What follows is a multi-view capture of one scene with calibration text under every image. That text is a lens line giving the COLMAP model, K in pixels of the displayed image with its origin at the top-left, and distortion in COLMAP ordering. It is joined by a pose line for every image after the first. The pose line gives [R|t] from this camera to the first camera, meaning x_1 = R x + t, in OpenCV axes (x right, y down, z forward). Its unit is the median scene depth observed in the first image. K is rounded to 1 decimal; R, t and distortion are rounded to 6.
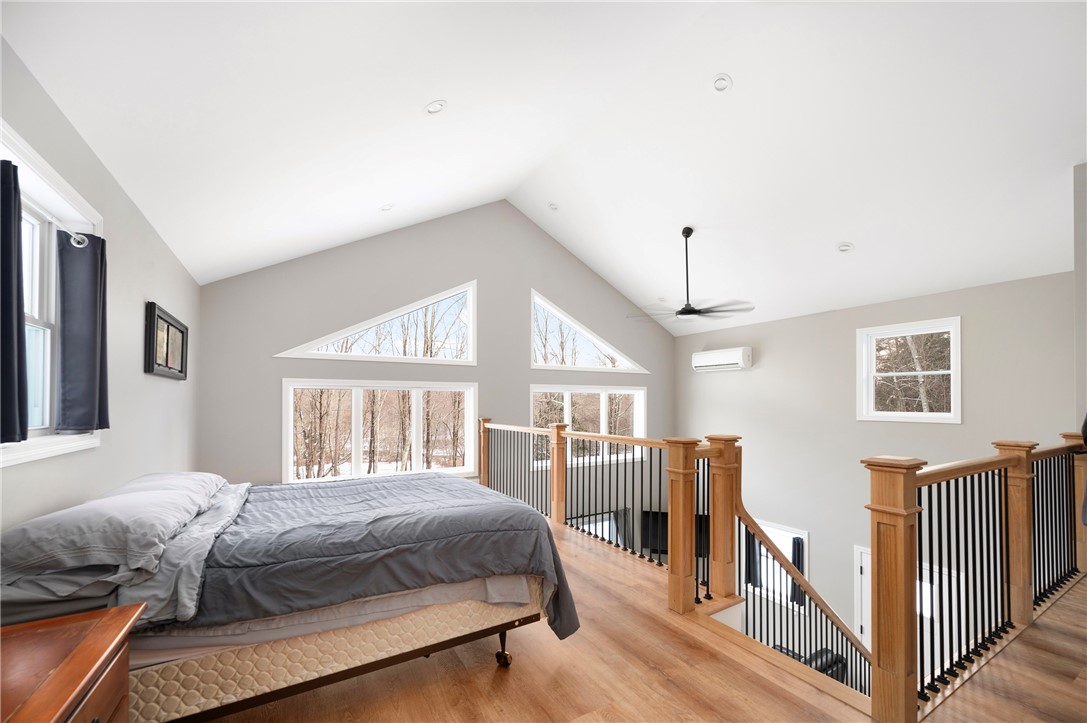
lens RADIAL K [[429.1, 0, 553.8], [0, 429.1, 400.7], [0, 0, 1]] dist [-0.001753, -0.000043]
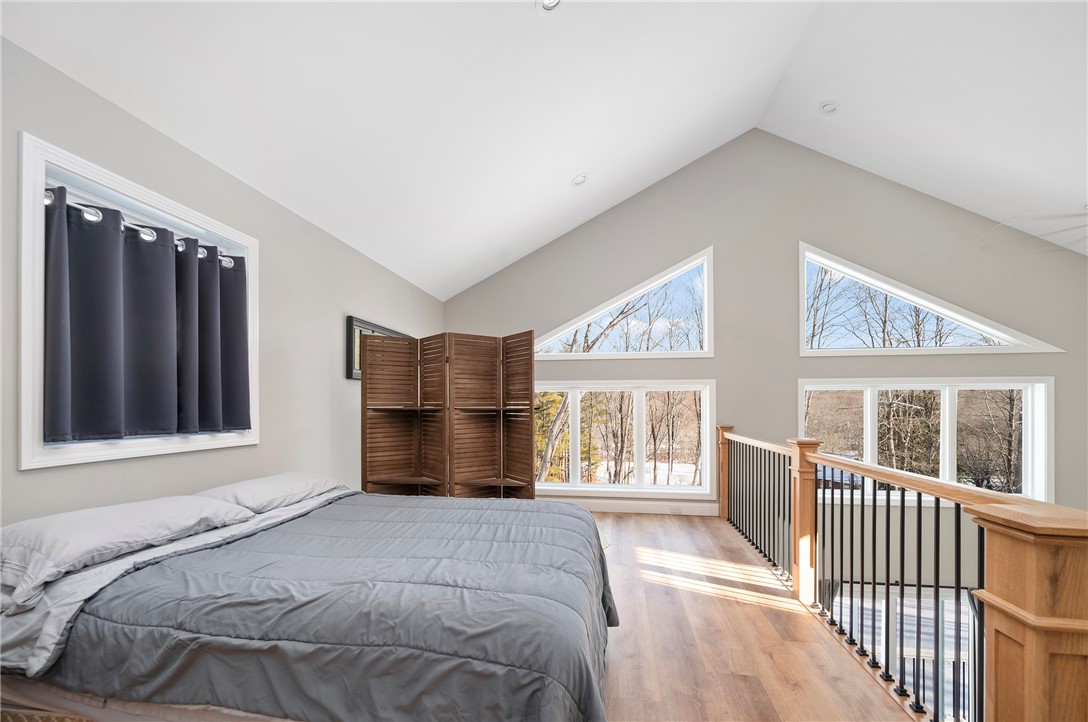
lens RADIAL K [[440.9, 0, 551.8], [0, 440.9, 398.4], [0, 0, 1]] dist [0.001600, -0.000007]
pose [[0.780206, -0.008674, -0.625462, 0.094628], [0.002325, 0.999937, -0.010967, 0.001220], [0.625518, 0.007102, 0.780177, 0.213954]]
